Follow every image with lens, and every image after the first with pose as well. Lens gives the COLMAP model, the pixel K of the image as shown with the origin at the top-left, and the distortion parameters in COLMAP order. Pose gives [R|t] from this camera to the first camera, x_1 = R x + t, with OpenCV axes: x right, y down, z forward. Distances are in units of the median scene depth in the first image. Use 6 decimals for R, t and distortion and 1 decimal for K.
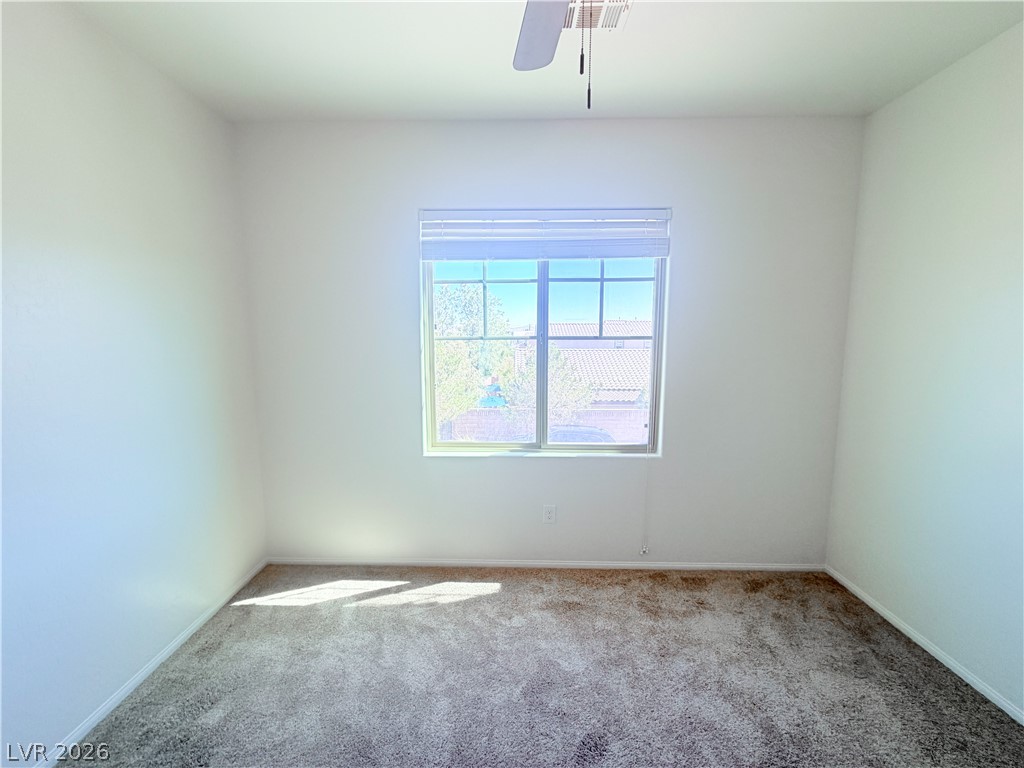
lens RADIAL K [[406.1, 0, 512.0], [0, 406.1, 384.0], [0, 0, 1]] dist [0.000663, -0.000125]
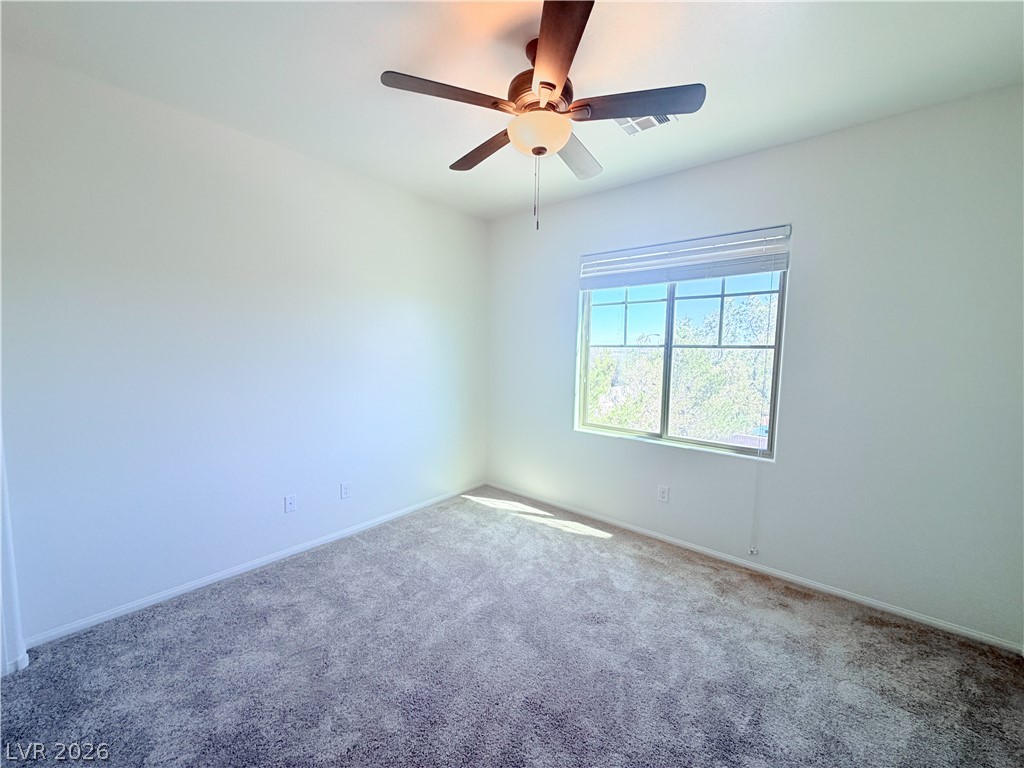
lens RADIAL K [[406.1, 0, 512.0], [0, 406.1, 384.0], [0, 0, 1]] dist [0.000663, -0.000125]
pose [[0.779162, 0.067903, -0.623134, 0.504958], [-0.094366, 0.995492, -0.009516, 0.057410], [0.619678, 0.066217, 0.782057, -0.243968]]
